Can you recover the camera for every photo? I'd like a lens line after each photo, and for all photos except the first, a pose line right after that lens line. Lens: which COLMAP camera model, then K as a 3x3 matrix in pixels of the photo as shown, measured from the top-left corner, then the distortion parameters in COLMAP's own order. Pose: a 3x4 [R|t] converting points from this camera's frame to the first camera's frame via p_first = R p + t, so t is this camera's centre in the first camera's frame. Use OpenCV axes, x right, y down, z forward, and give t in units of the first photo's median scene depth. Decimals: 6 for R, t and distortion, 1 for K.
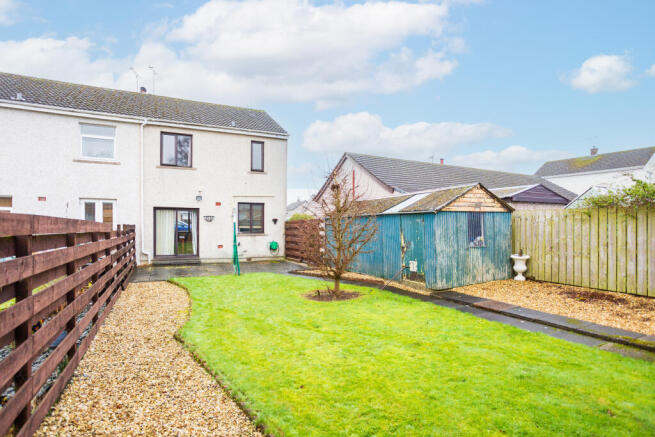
lens RADIAL K [[345.0, 0, 327.5], [0, 345.0, 218.5], [0, 0, 1]] dist [-0.023121, 0.000471]
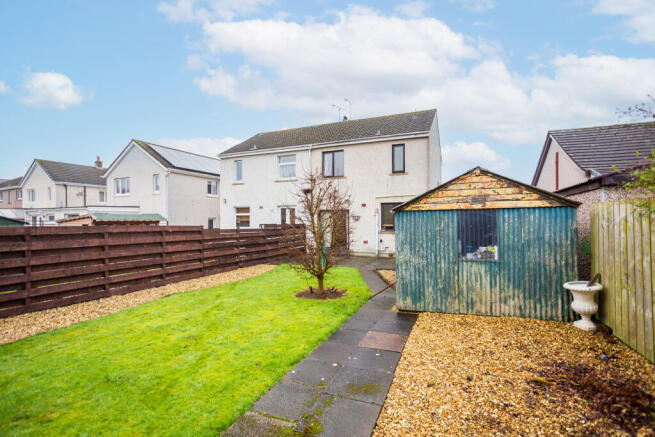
lens RADIAL K [[317.2, 0, 327.5], [0, 317.2, 218.5], [0, 0, 1]] dist [-0.052793, 0.032046]
pose [[0.643298, -0.008423, -0.765570, 0.495152], [0.019016, 0.999807, 0.004980, -0.006897], [0.765380, -0.017762, 0.643334, 0.256705]]
